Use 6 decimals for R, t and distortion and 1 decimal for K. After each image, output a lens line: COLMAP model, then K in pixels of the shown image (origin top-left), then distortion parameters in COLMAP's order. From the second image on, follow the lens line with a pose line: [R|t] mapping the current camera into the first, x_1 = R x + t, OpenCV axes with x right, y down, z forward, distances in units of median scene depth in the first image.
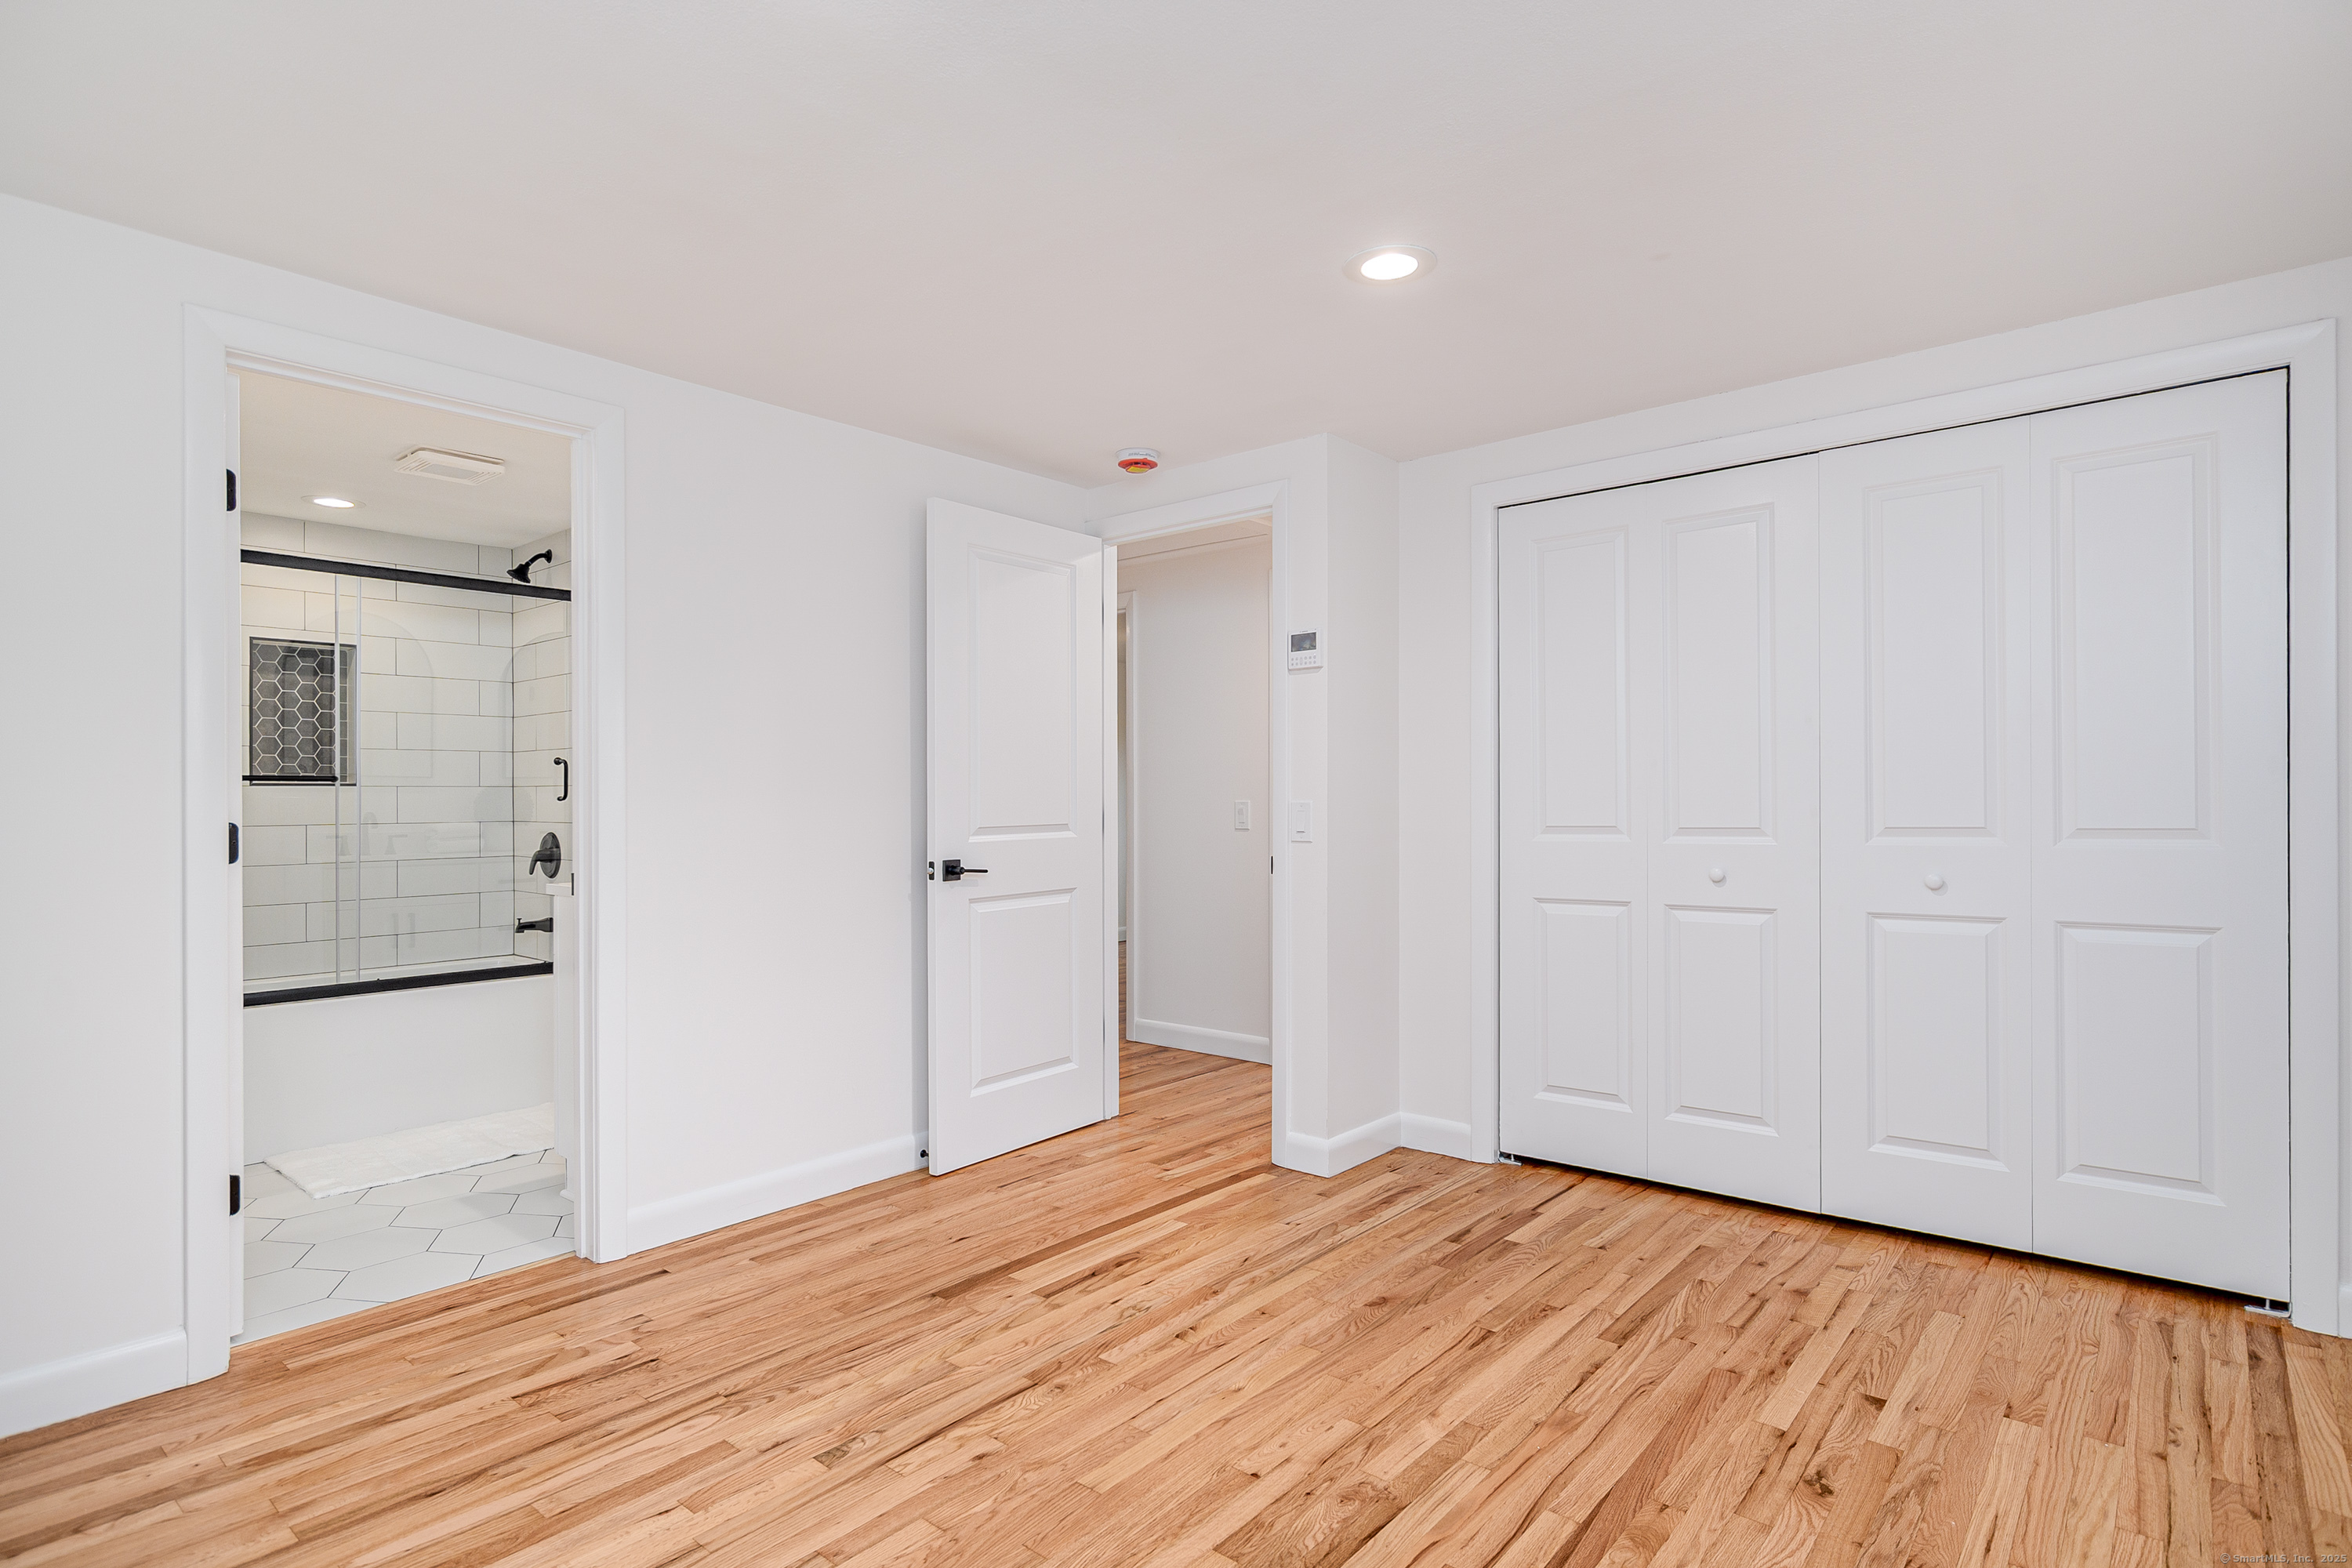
lens RADIAL K [[1193.2, 0, 1169.1], [0, 1193.2, 803.2], [0, 0, 1]] dist [-0.001104, 0.001011]
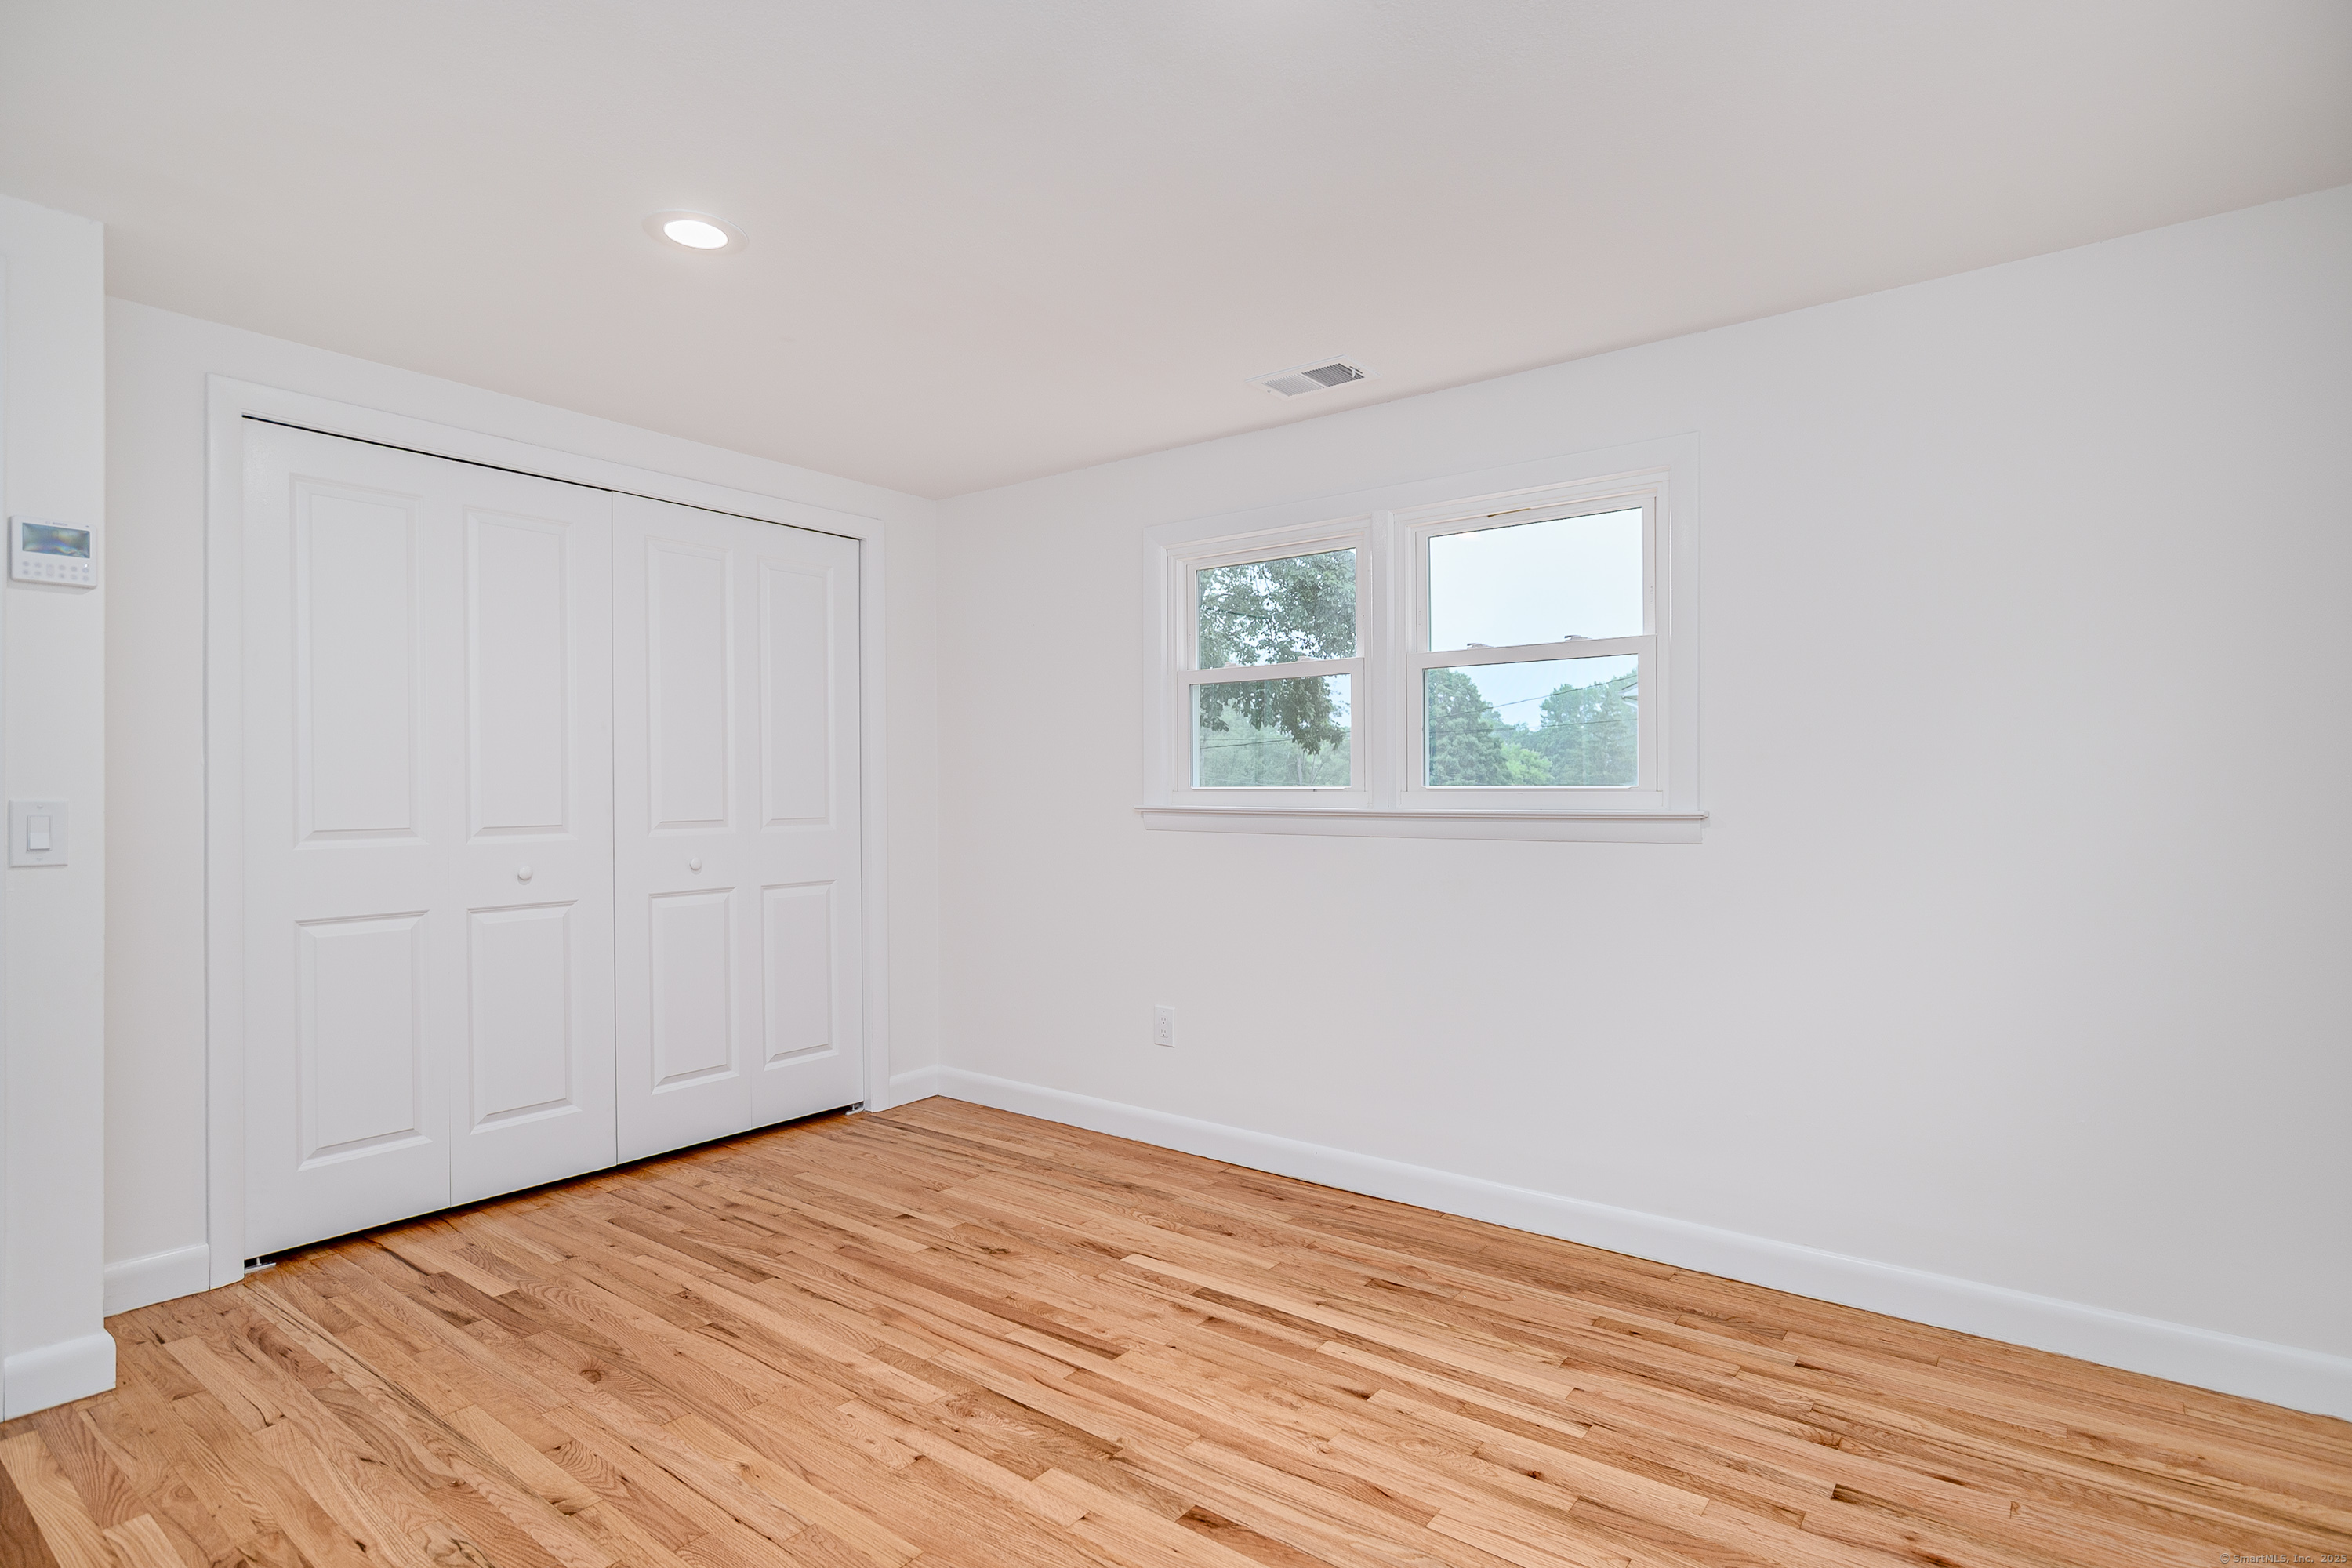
lens RADIAL K [[1193.2, 0, 1169.1], [0, 1193.2, 803.2], [0, 0, 1]] dist [-0.001104, 0.001011]
pose [[-0.046148, 0.000111, 0.998935, -0.705841], [0.005900, 0.999983, 0.000161, 0.004988], [-0.998917, 0.005901, -0.046148, 0.615542]]
